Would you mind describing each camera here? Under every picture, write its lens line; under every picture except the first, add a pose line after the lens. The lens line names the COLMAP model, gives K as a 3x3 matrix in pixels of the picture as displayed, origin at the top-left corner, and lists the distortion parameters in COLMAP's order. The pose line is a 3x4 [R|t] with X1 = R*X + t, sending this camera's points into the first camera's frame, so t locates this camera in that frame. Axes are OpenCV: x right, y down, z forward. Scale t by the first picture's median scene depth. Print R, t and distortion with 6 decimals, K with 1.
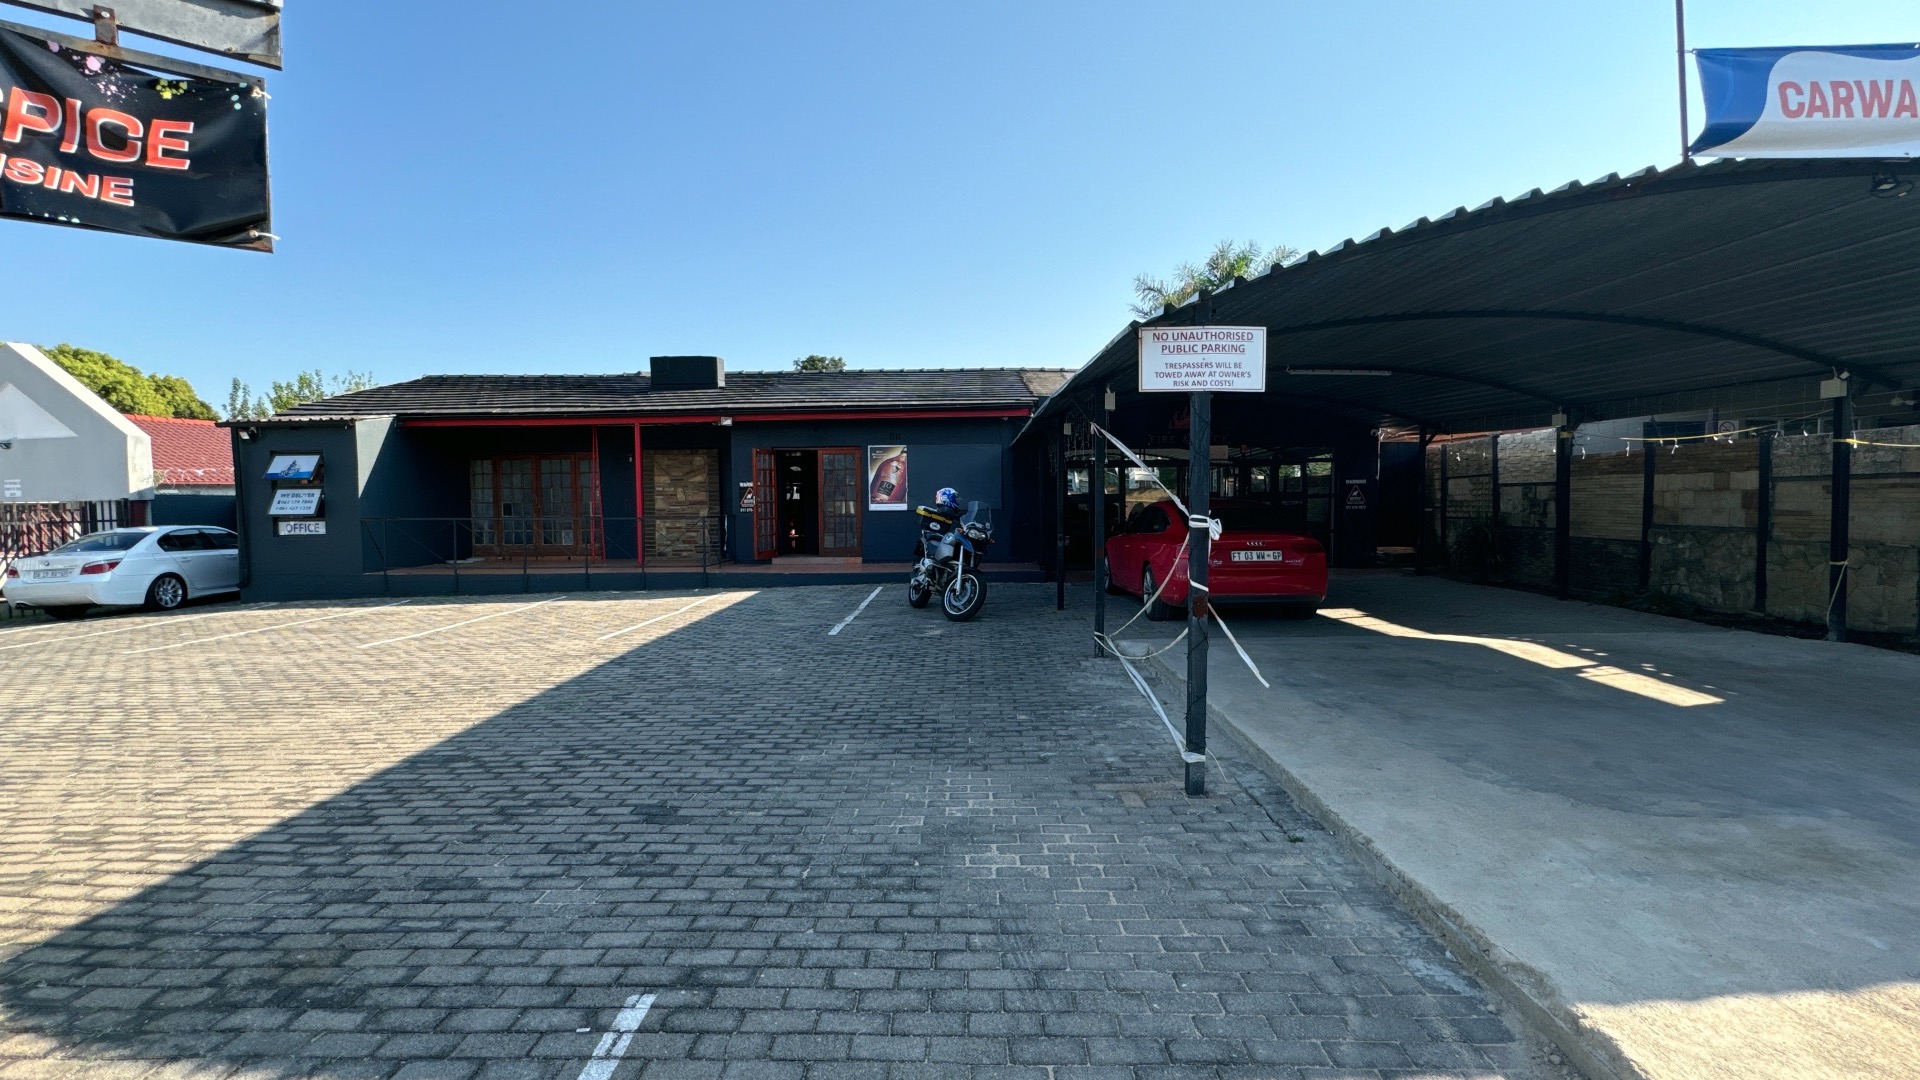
lens RADIAL K [[807.6, 0, 958.8], [0, 807.6, 518.0], [0, 0, 1]] dist [-0.000063, -0.000054]
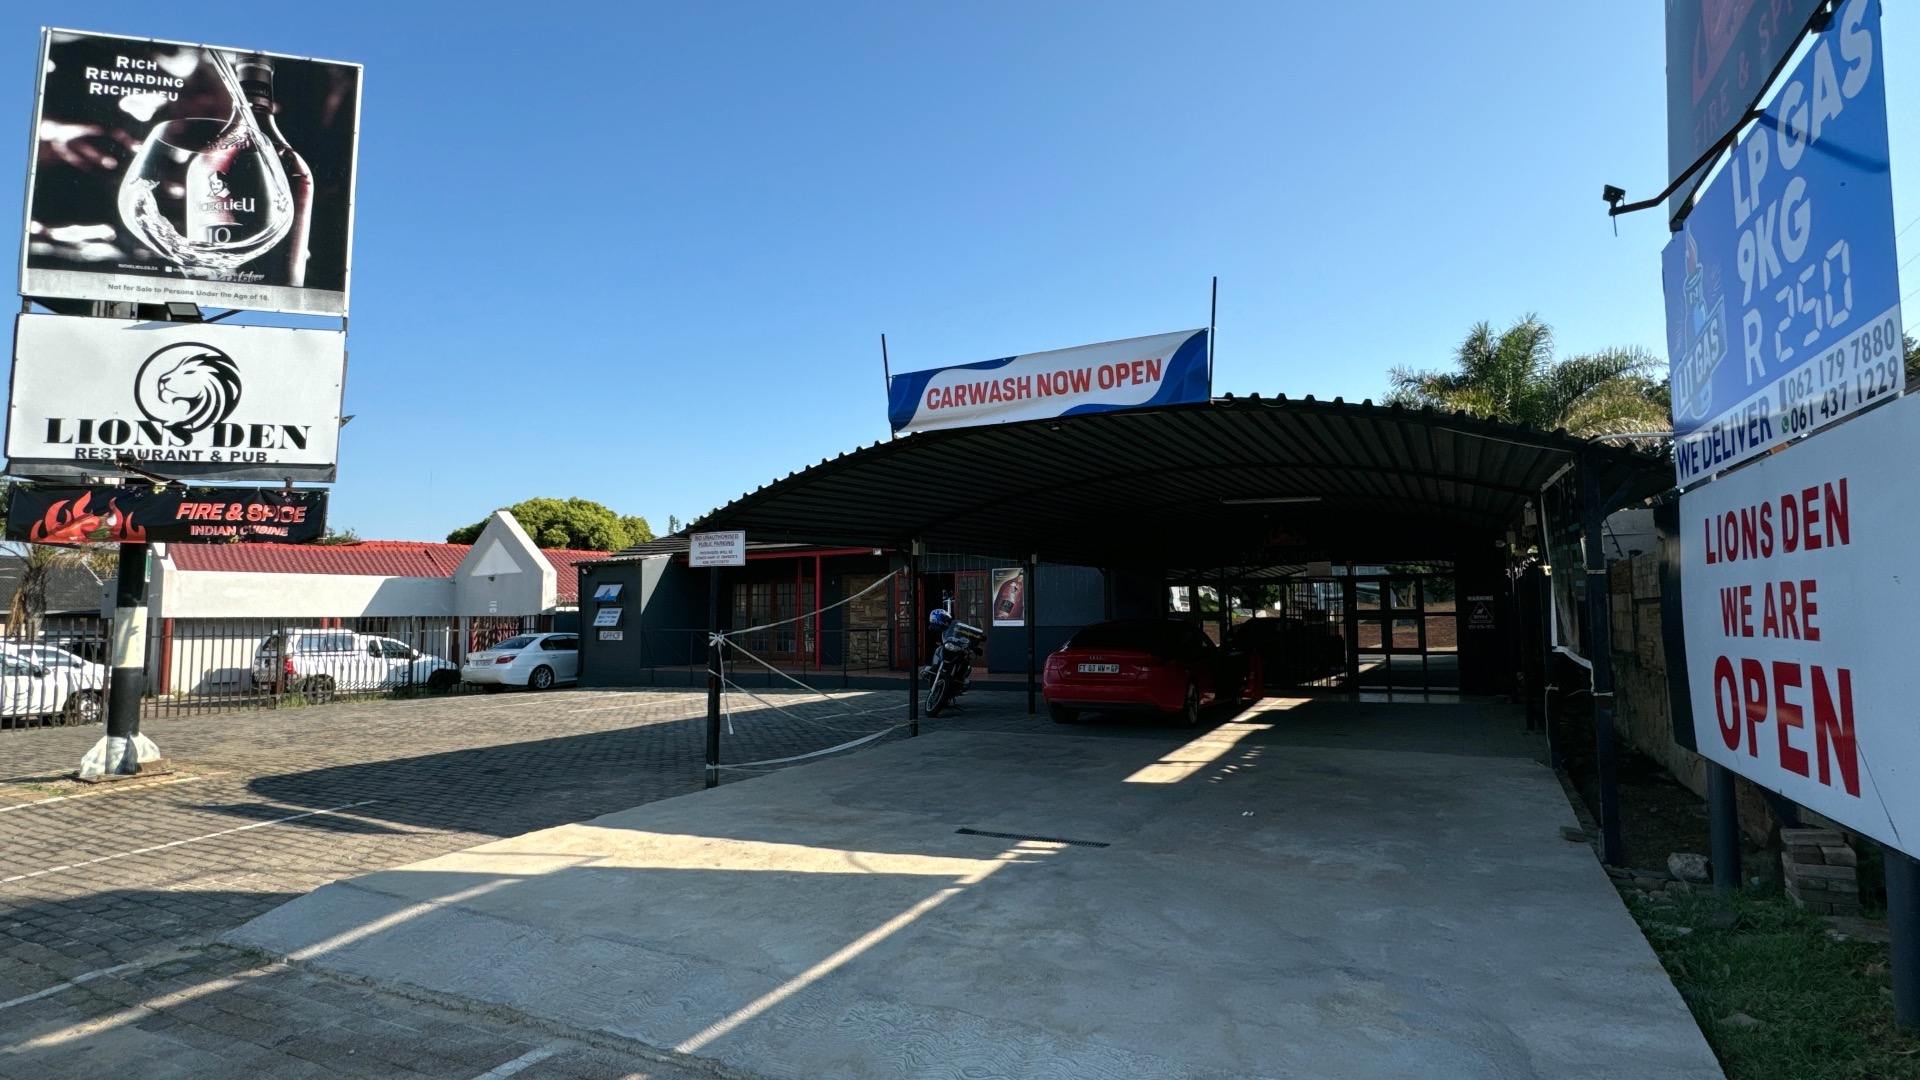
lens RADIAL K [[870.6, 0, 960.0], [0, 870.6, 540.0], [0, 0, 1]] dist [-0.002048, -0.000259]
pose [[0.905508, -0.033889, -0.422974, 0.407089], [-0.010887, 0.994622, -0.102997, -0.003660], [0.424189, 0.097870, 0.900269, -0.142499]]
